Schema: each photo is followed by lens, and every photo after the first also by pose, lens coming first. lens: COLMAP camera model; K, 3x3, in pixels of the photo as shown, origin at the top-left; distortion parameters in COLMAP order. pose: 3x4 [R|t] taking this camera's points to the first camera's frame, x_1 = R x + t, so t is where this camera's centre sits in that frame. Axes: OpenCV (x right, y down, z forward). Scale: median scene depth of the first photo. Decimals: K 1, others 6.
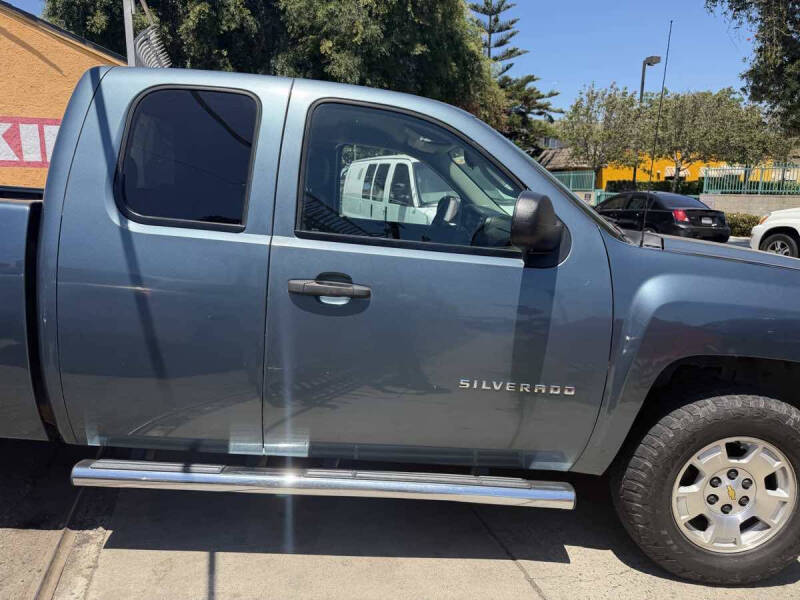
lens RADIAL K [[553.2, 0, 409.8], [0, 553.2, 300.3], [0, 0, 1]] dist [0.051650, -0.060822]
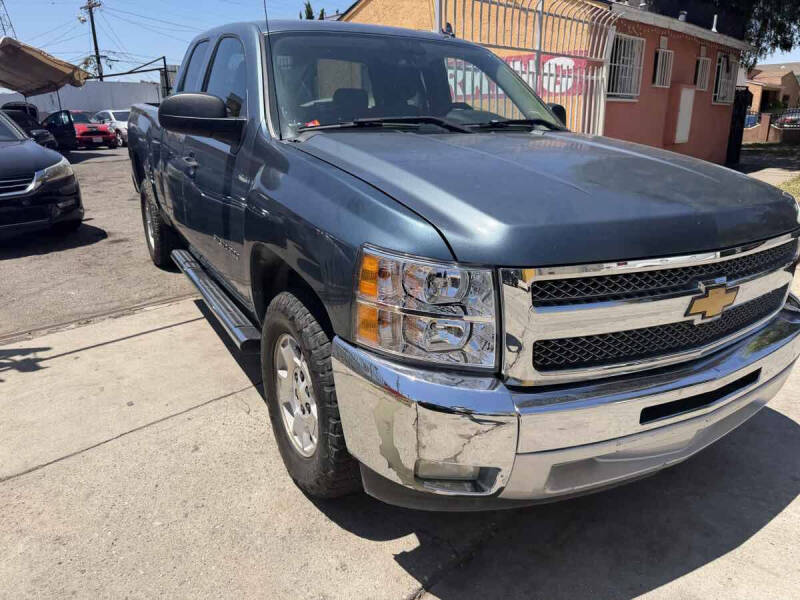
lens RADIAL K [[558.2, 0, 401.5], [0, 558.2, 298.2], [0, 0, 1]] dist [0.007163, -0.006881]
pose [[0.507375, 0.243716, -0.826543, 1.434949], [-0.150223, 0.969500, 0.193654, -0.041505], [0.848530, 0.025911, 0.528512, 0.613410]]
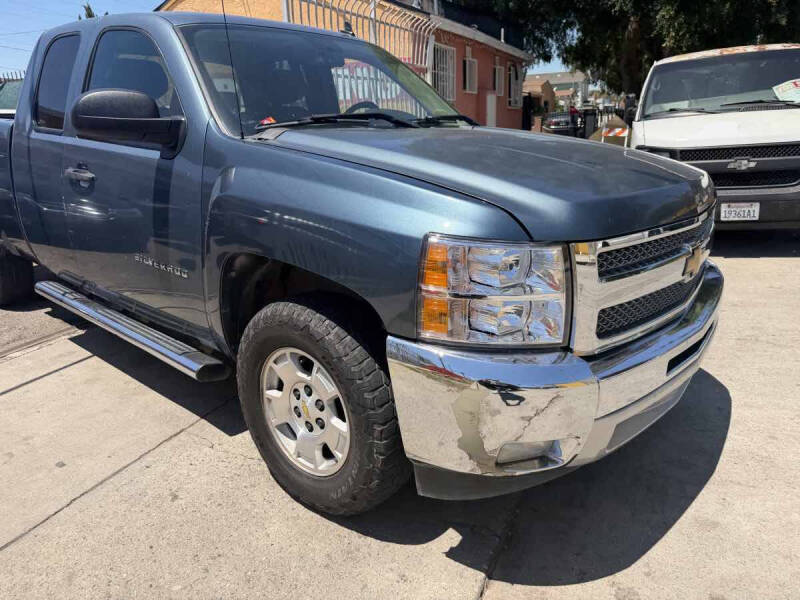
lens RADIAL K [[559.3, 0, 387.8], [0, 559.3, 299.6], [0, 0, 1]] dist [0.006169, -0.006900]
pose [[0.752809, 0.155367, -0.639640, 1.226212], [-0.080732, 0.986201, 0.144530, 0.019206], [0.653270, -0.057165, 0.754964, 0.393110]]
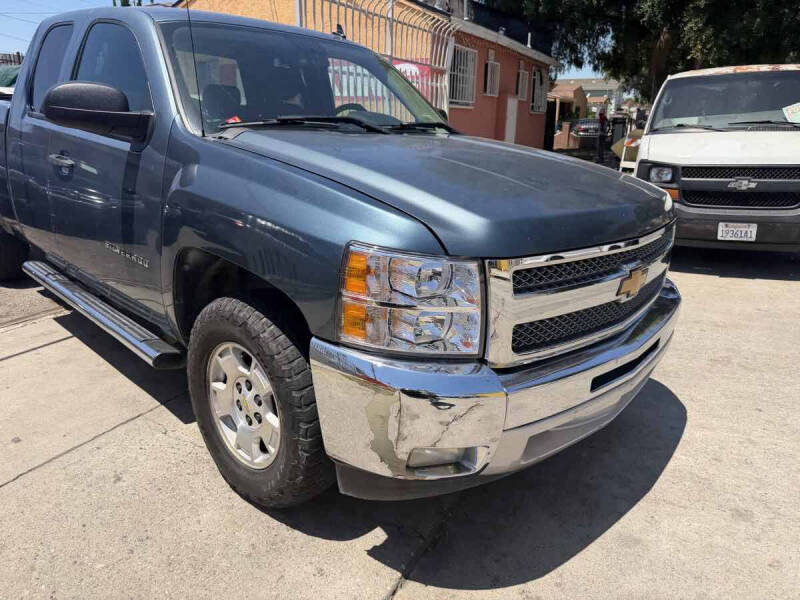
lens RADIAL K [[560.4, 0, 398.3], [0, 560.4, 297.7], [0, 0, 1]] dist [0.003137, -0.002695]
pose [[0.729623, 0.201963, -0.653346, 1.336962], [-0.137572, 0.979211, 0.149062, -0.010145], [0.669869, -0.018877, 0.742240, 0.460841]]
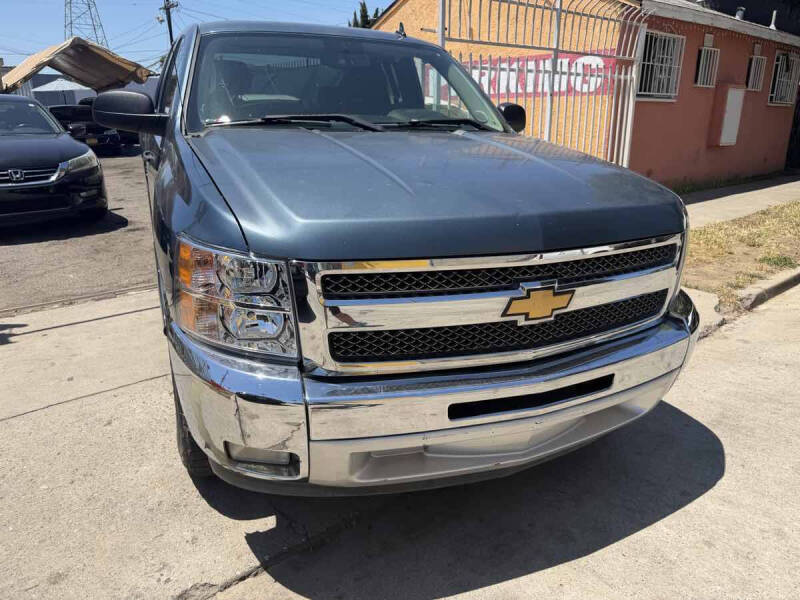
lens RADIAL K [[556.3, 0, 404.5], [0, 556.3, 297.4], [0, 0, 1]] dist [0.021599, -0.022909]
pose [[0.412313, 0.264584, -0.871776, 1.605596], [-0.171129, 0.962359, 0.211140, -0.090304], [0.894825, 0.062131, 0.442072, 0.880314]]
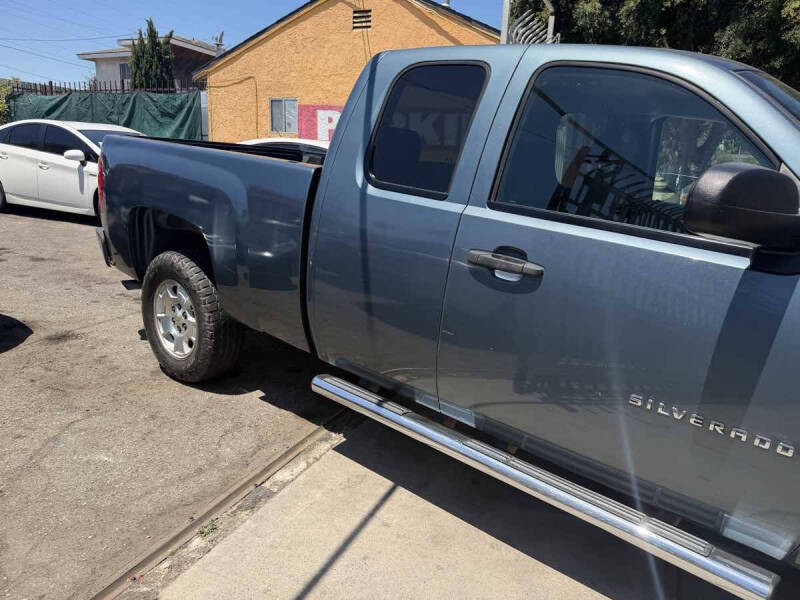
lens RADIAL K [[557.7, 0, 417.3], [0, 557.7, 302.7], [0, 0, 1]] dist [0.059219, -0.066450]
pose [[0.772728, 0.172717, -0.610786, 0.313273], [-0.157299, 0.984358, 0.079350, -0.005548], [0.614937, 0.034760, 0.787810, 0.127087]]
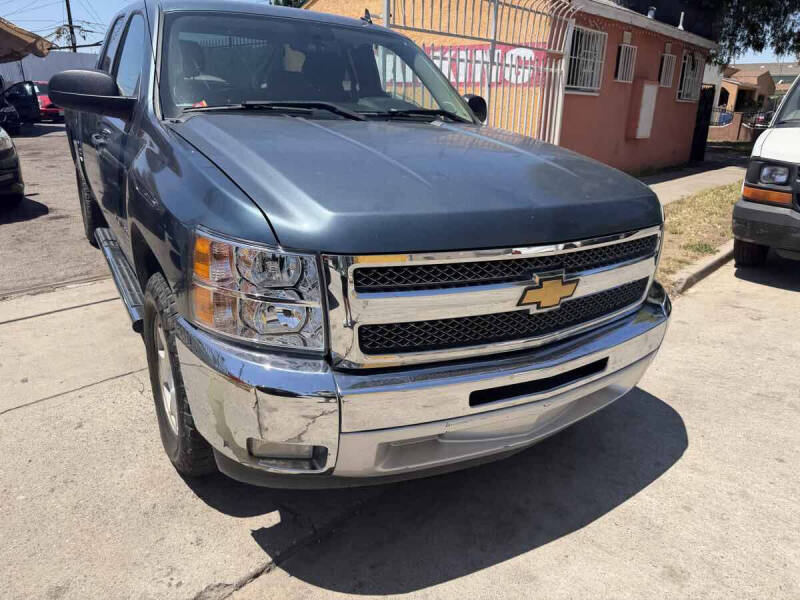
lens RADIAL K [[558.2, 0, 401.5], [0, 558.2, 298.2], [0, 0, 1]] dist [0.007163, -0.006881]
pose [[0.529757, 0.277540, -0.801454, 1.549433], [-0.183757, 0.960058, 0.211002, -0.074639], [0.828004, 0.035493, 0.559598, 0.758709]]
